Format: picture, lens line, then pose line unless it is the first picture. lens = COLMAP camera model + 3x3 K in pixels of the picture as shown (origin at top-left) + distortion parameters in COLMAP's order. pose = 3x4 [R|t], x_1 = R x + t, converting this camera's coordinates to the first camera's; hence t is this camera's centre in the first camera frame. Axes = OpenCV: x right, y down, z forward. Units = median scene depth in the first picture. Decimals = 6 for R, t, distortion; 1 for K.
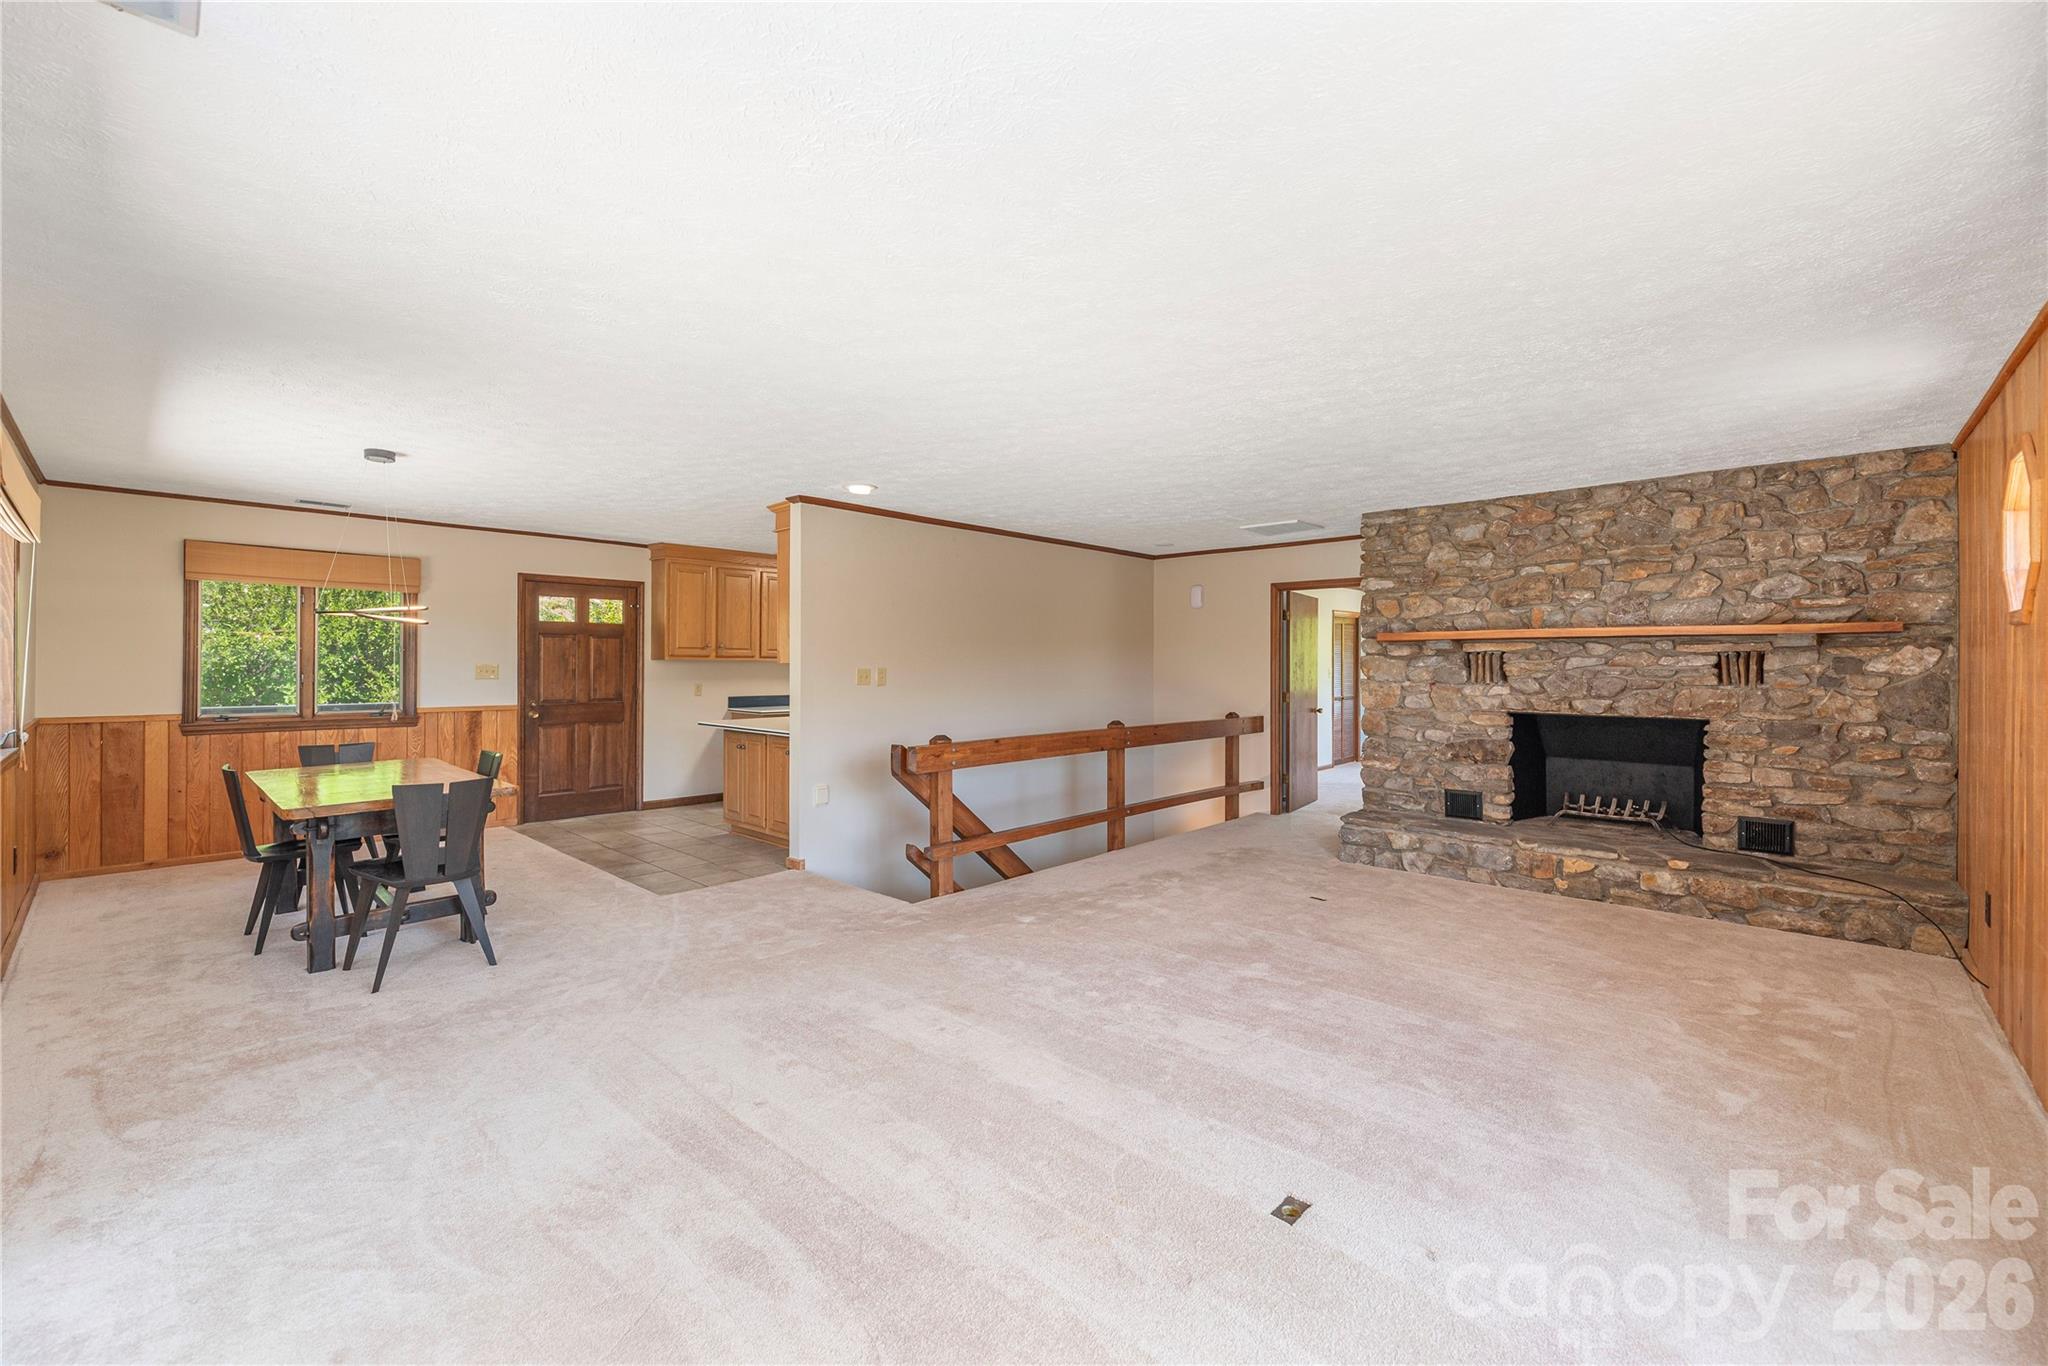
lens RADIAL K [[843.2, 0, 1025.0], [0, 843.2, 665.0], [0, 0, 1]] dist [-0.000705, -0.000020]
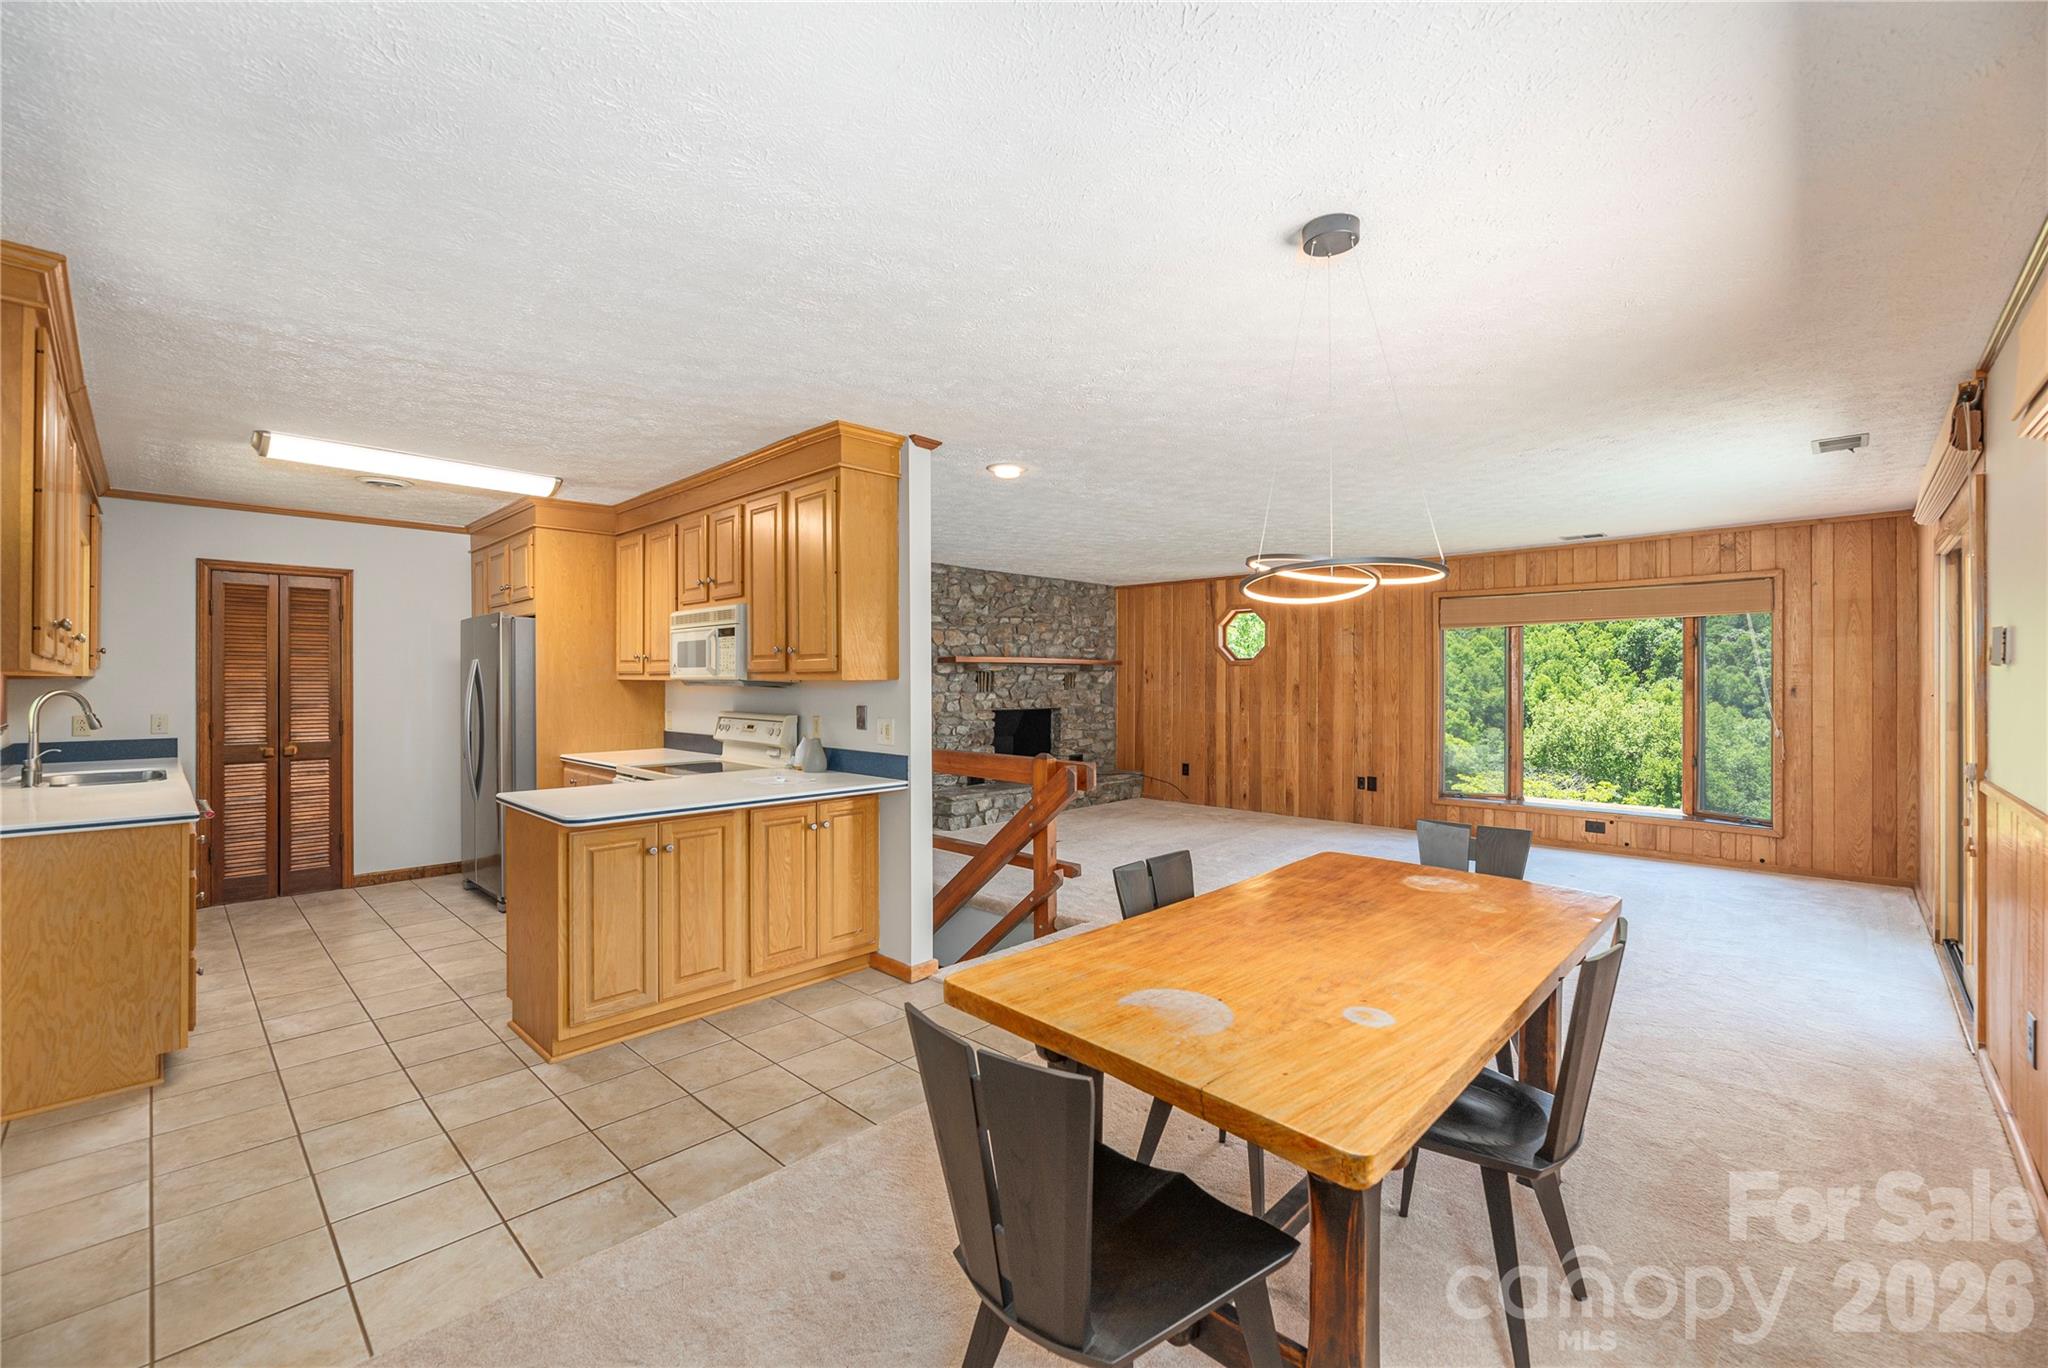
lens RADIAL K [[842.5, 0, 1040.1], [0, 842.5, 686.4], [0, 0, 1]] dist [-0.000803, 0.000060]
pose [[-0.002363, -0.011451, 0.999932, -1.032380], [0.001545, 0.999933, 0.011455, -0.005654], [-0.999996, 0.001572, -0.002345, 0.974713]]
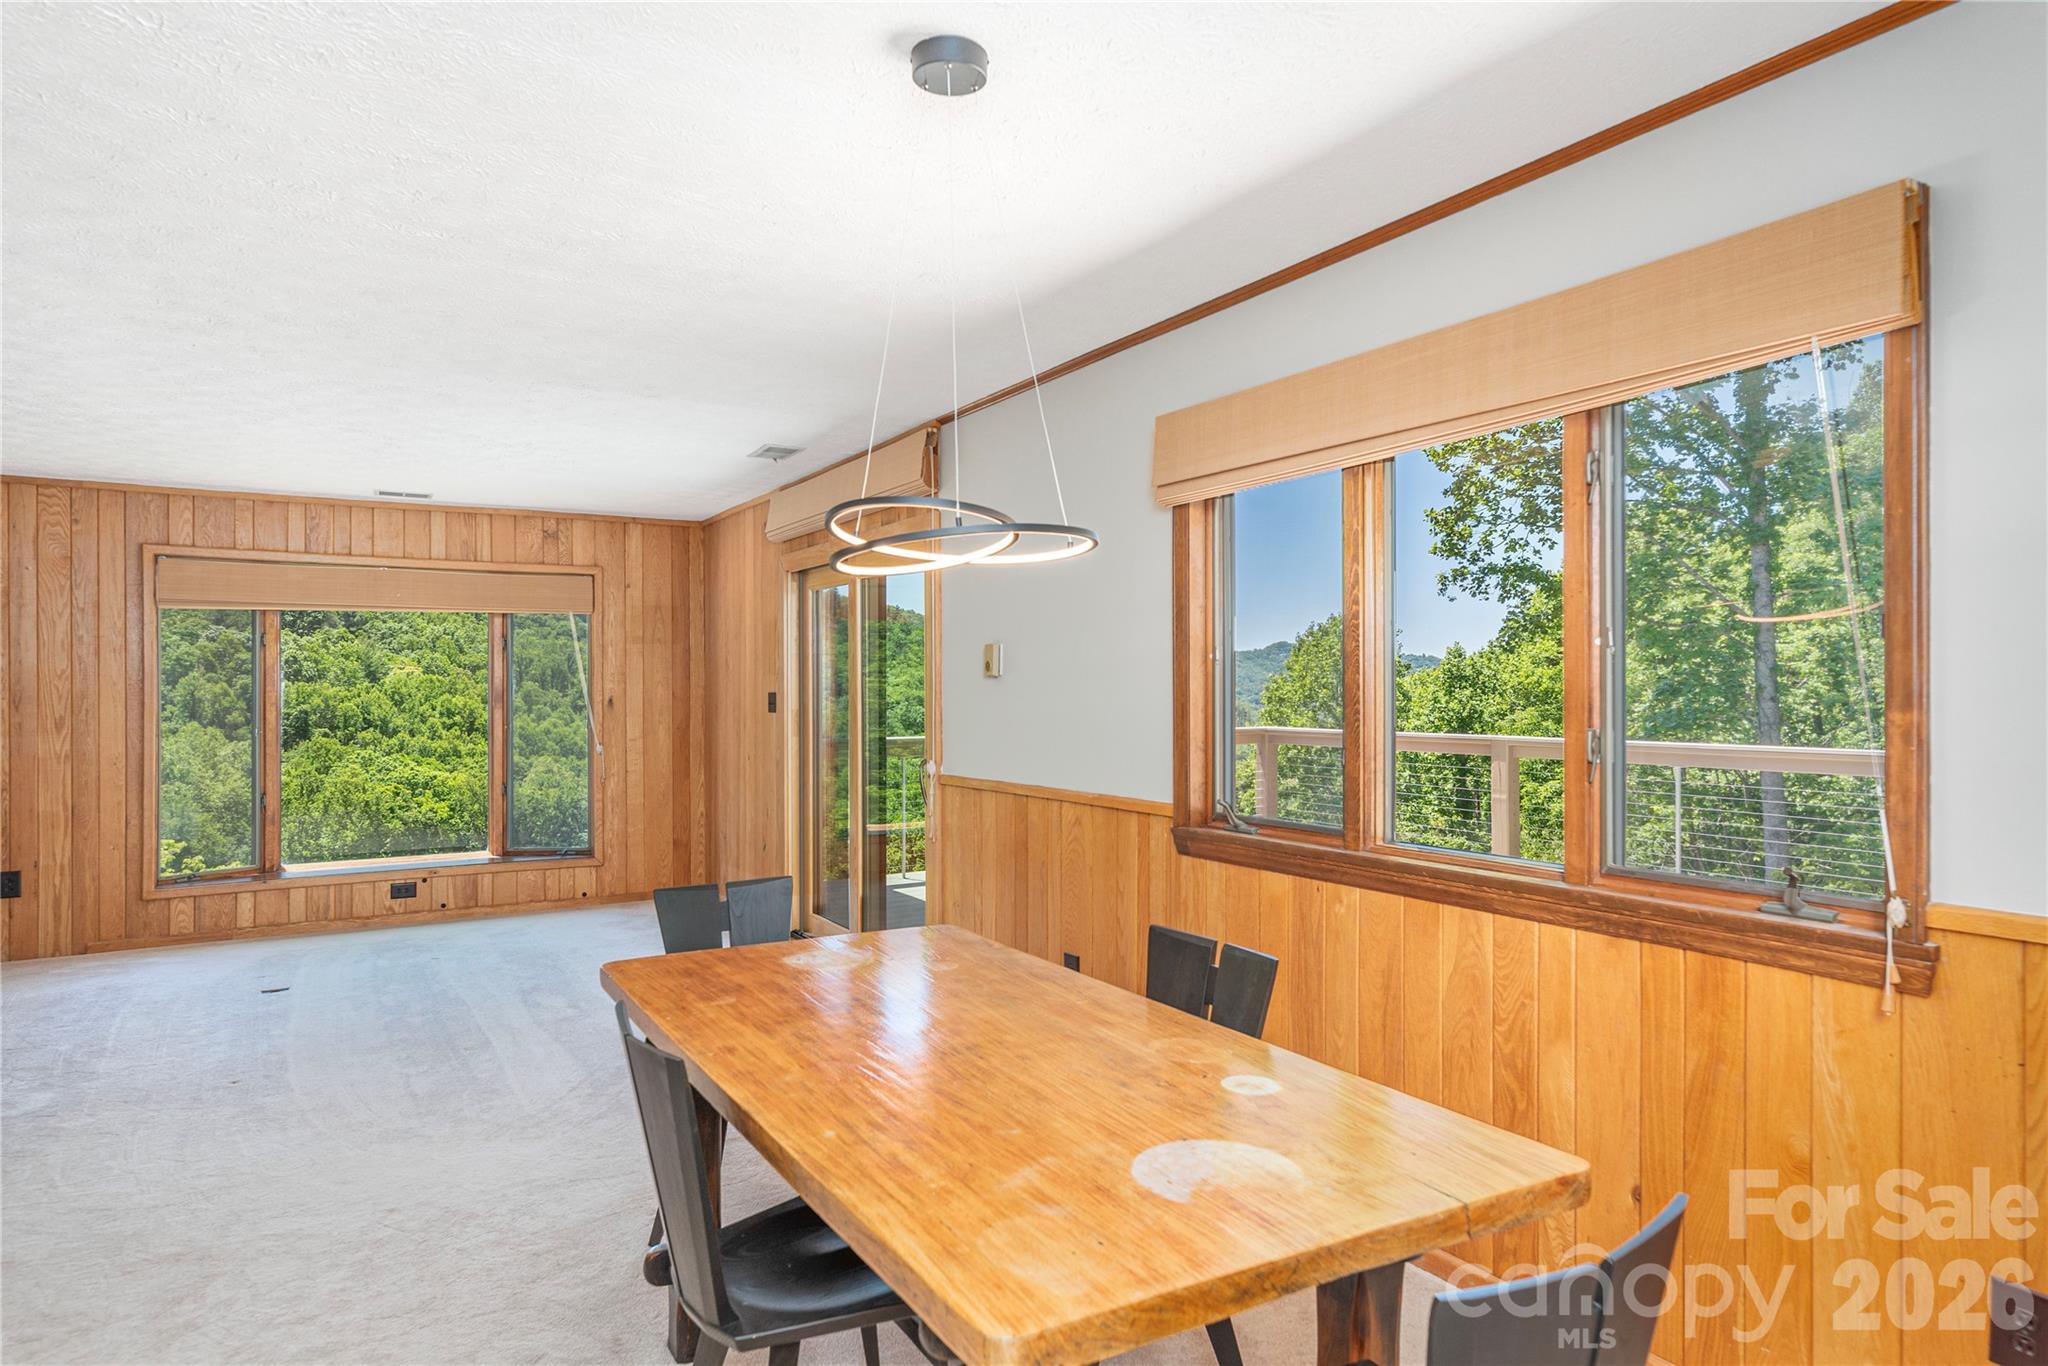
lens RADIAL K [[1173.4, 0, 1017.4], [0, 1173.4, 680.1], [0, 0, 1]] dist [0.001073, -0.001017]
pose [[-0.962771, 0.002414, 0.270308, -0.769574], [0.001225, 0.999989, -0.004569, -0.004415], [-0.270316, -0.004067, -0.962763, 1.208949]]
